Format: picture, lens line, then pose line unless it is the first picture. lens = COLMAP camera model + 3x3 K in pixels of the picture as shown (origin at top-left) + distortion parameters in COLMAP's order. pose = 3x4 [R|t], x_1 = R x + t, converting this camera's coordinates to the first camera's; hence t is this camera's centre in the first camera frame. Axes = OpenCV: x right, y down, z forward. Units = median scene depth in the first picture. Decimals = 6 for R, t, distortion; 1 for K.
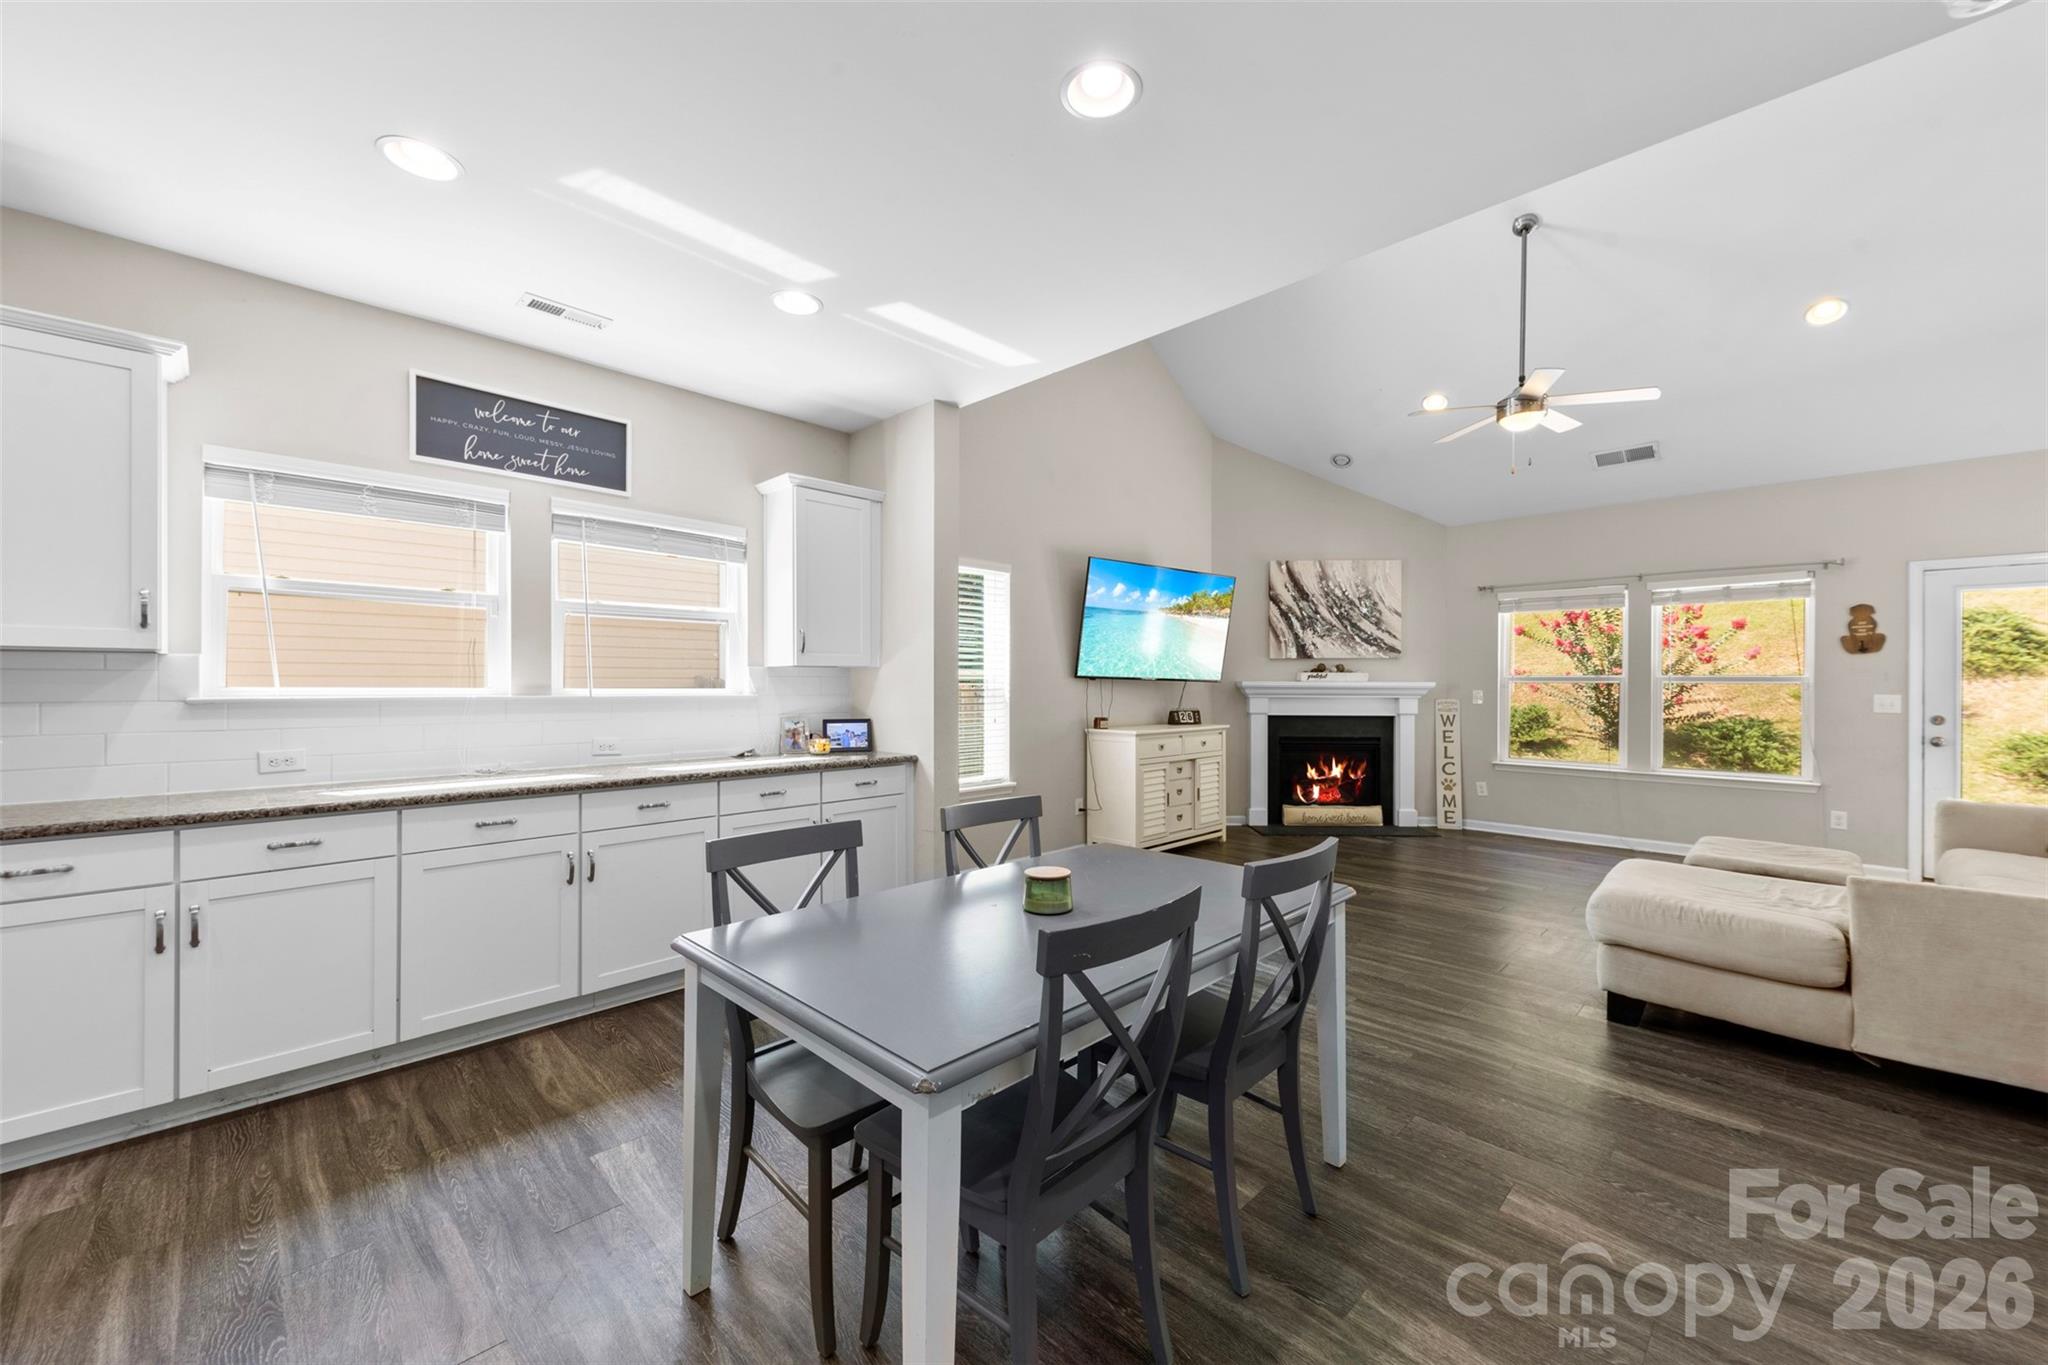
lens RADIAL K [[794.0, 0, 1028.3], [0, 794.0, 670.5], [0, 0, 1]] dist [0.011484, -0.004345]
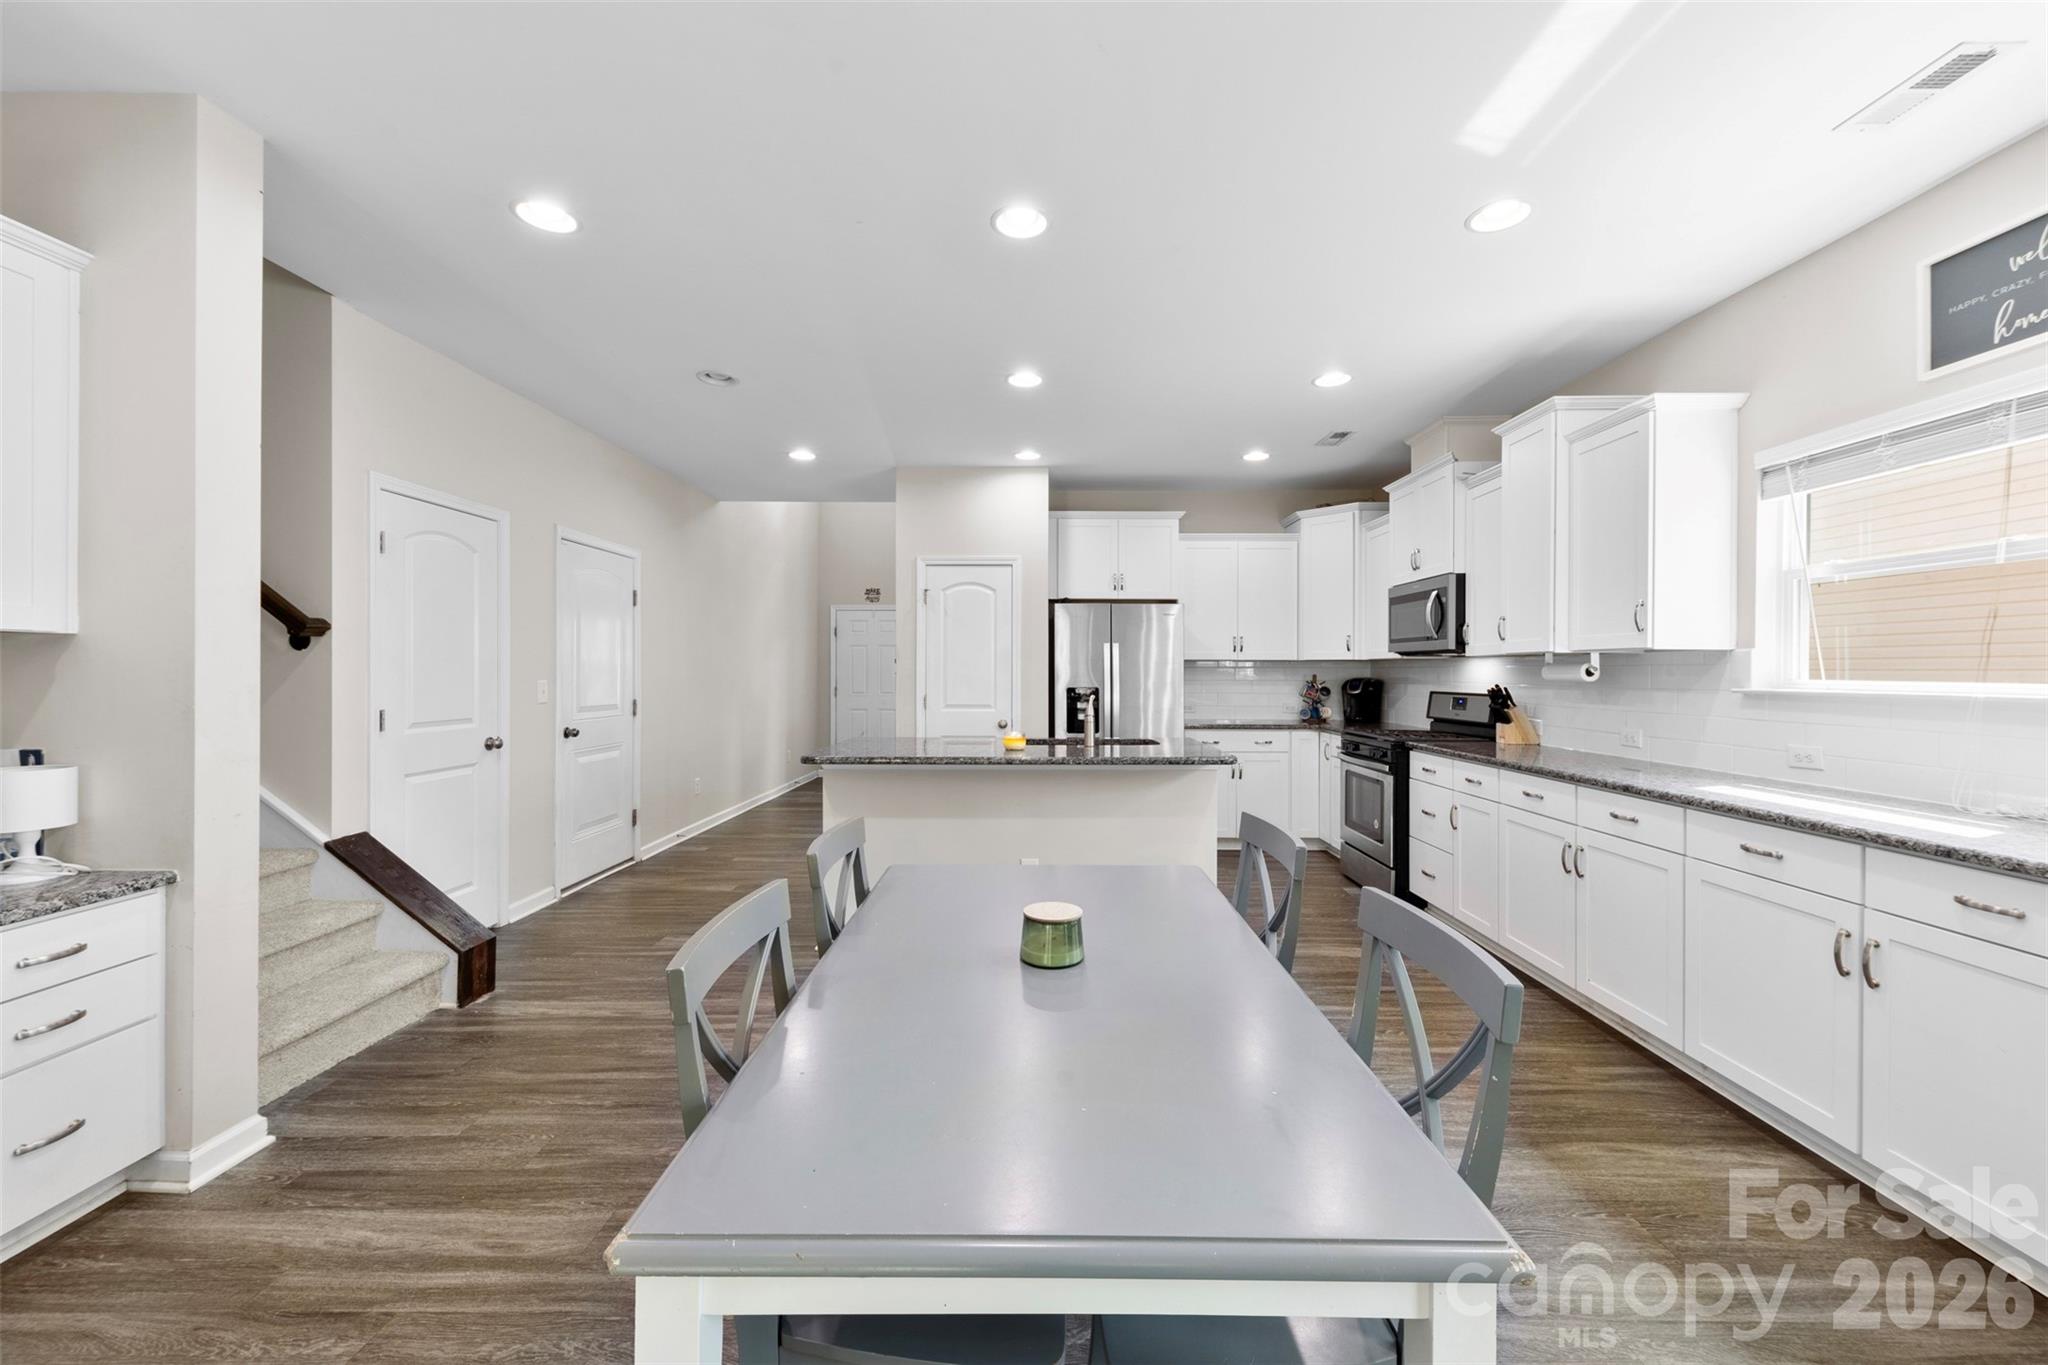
lens RADIAL K [[794.0, 0, 1044.7], [0, 794.0, 674.9], [0, 0, 1]] dist [0.011484, -0.004345]
pose [[-0.711486, -0.008522, -0.702648, 0.383677], [-0.002920, 0.999954, -0.009171, 0.026215], [0.702694, -0.004474, -0.711478, 1.042224]]
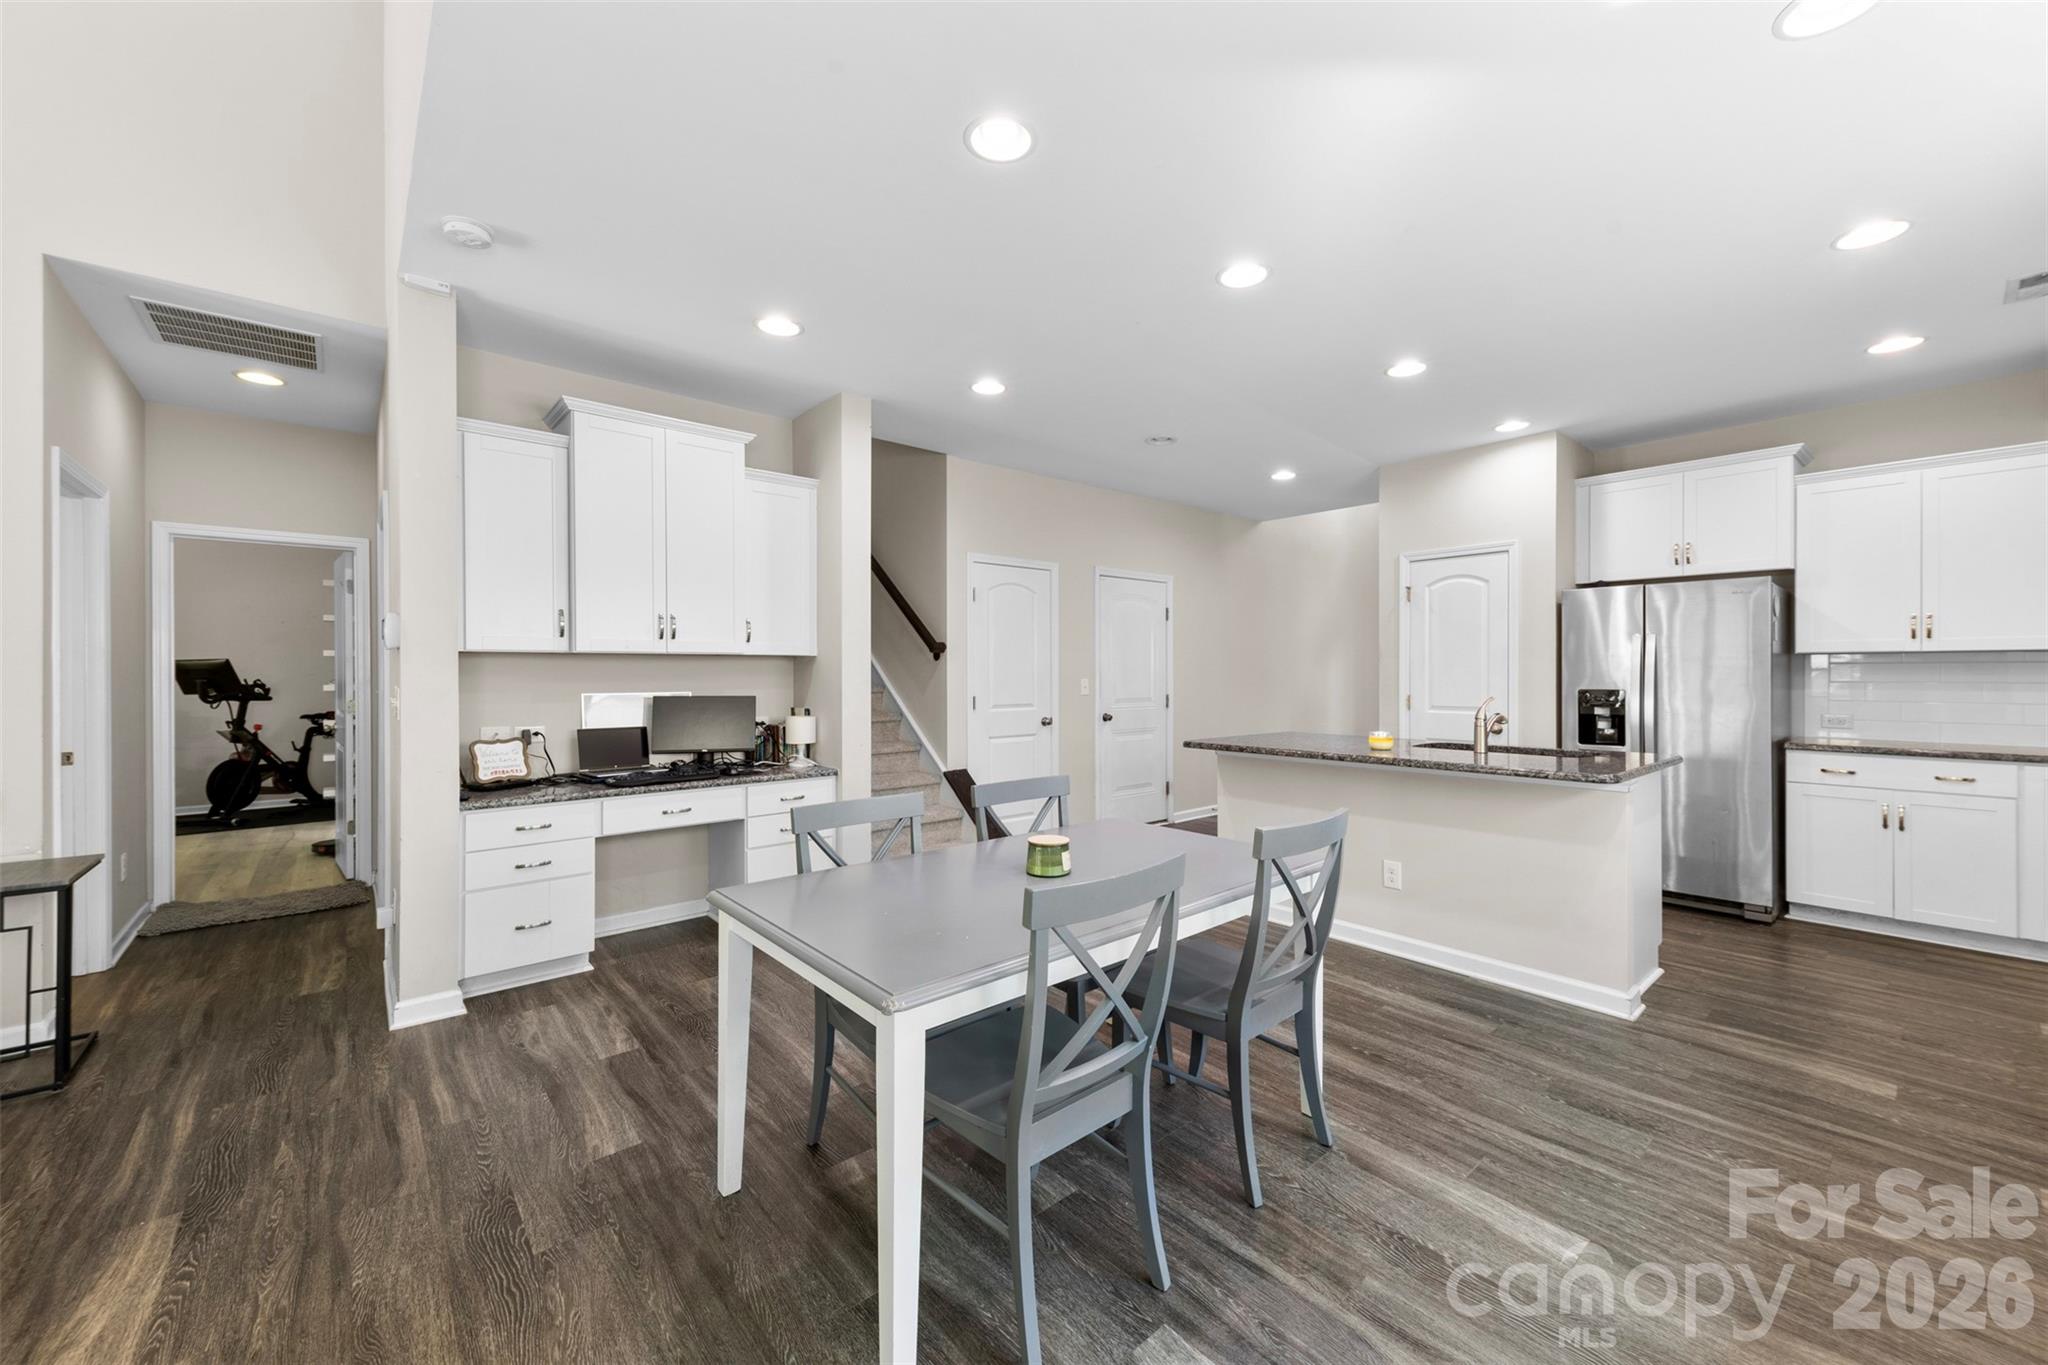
lens RADIAL K [[794.0, 0, 1028.2], [0, 794.0, 678.2], [0, 0, 1]] dist [0.011484, -0.004345]
pose [[-0.996120, -0.008029, 0.087635, 0.032625], [-0.008149, 0.999966, -0.001020, 0.026716], [-0.087623, -0.001730, -0.996152, 1.356115]]
